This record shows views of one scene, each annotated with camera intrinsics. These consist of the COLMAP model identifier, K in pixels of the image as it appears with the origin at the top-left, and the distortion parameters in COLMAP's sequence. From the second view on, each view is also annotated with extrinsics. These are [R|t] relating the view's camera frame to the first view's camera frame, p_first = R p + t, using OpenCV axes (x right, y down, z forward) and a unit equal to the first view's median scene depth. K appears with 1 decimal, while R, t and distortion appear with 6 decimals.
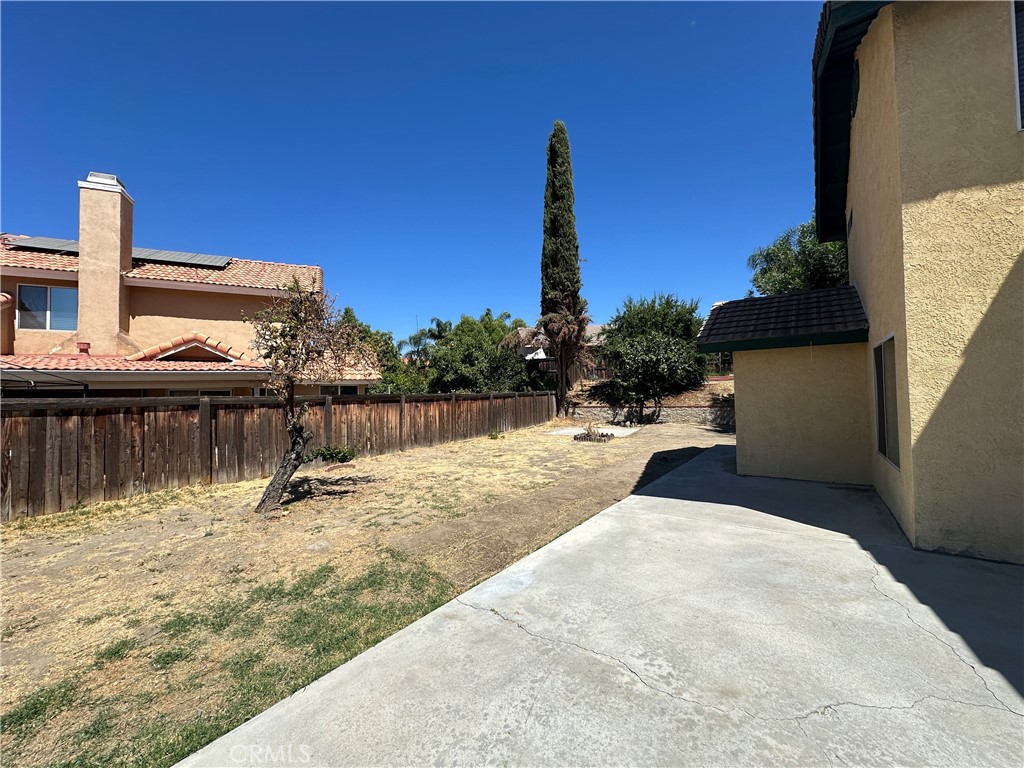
lens RADIAL K [[407.0, 0, 510.1], [0, 407.0, 385.1], [0, 0, 1]] dist [-0.003234, -0.000453]
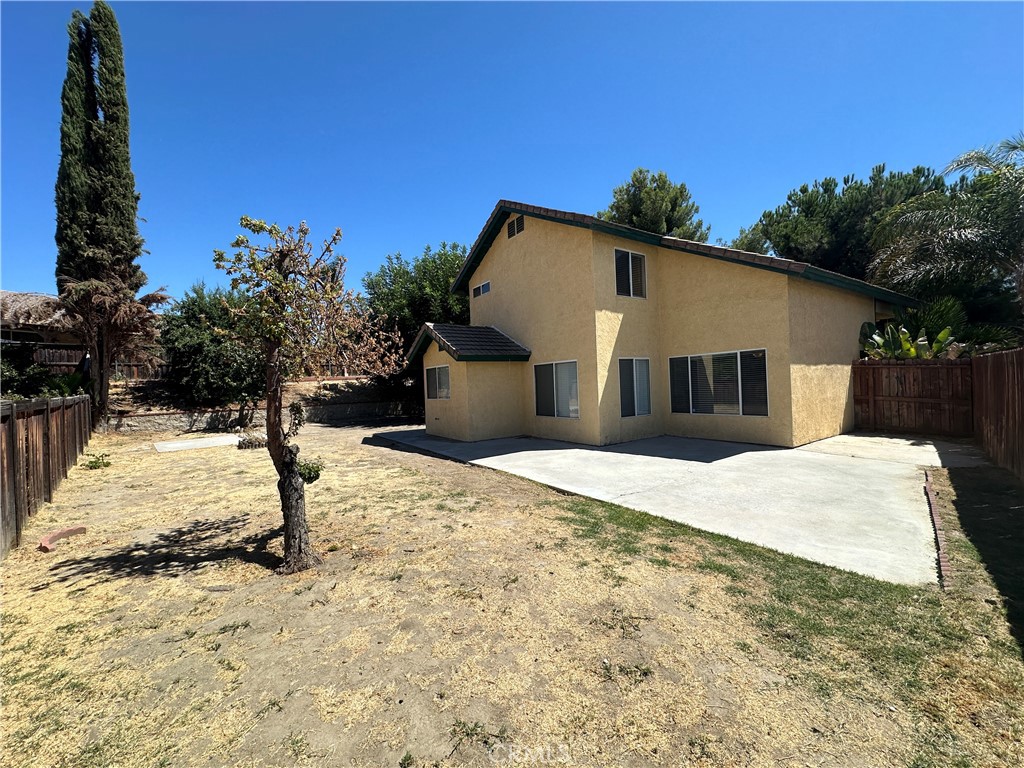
lens RADIAL K [[407.0, 0, 510.1], [0, 407.0, 385.1], [0, 0, 1]] dist [-0.003234, -0.000453]
pose [[0.342458, 0.003371, 0.939527, -0.878443], [0.004332, 0.999977, -0.005167, 0.016228], [-0.939523, 0.005839, 0.342436, 0.356876]]
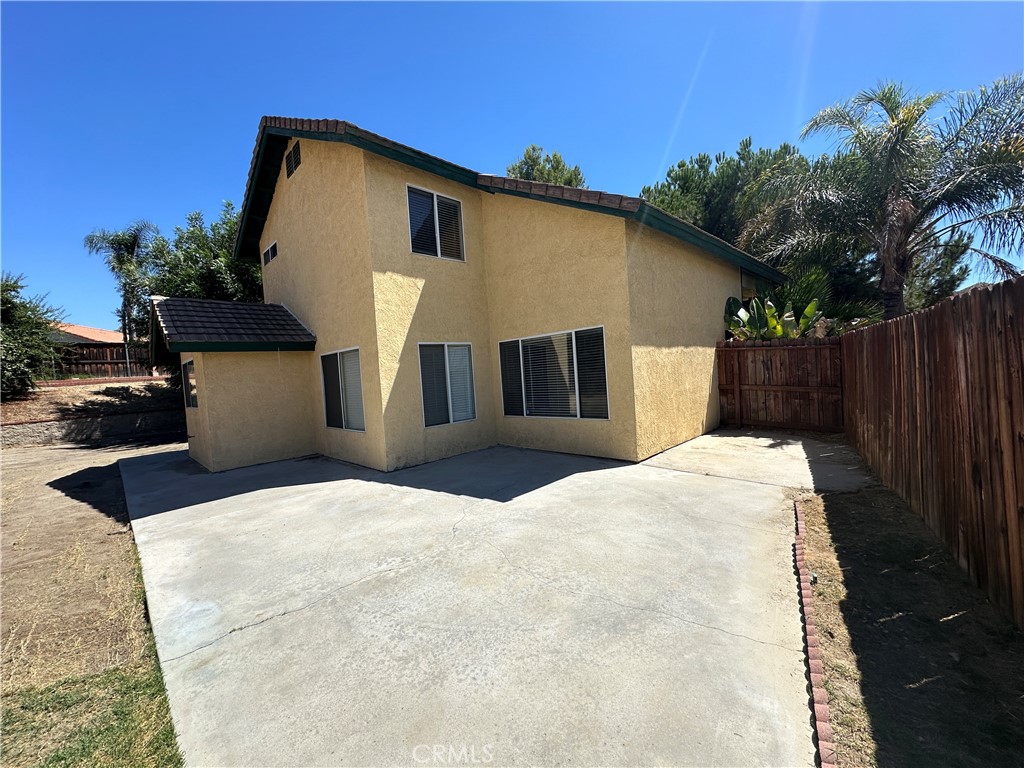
lens RADIAL K [[407.0, 0, 510.1], [0, 407.0, 385.1], [0, 0, 1]] dist [-0.003234, -0.000453]
pose [[0.159625, -0.025181, 0.986857, -0.346691], [0.035280, 0.999182, 0.019789, 0.006870], [-0.986547, 0.031657, 0.160383, 0.100500]]
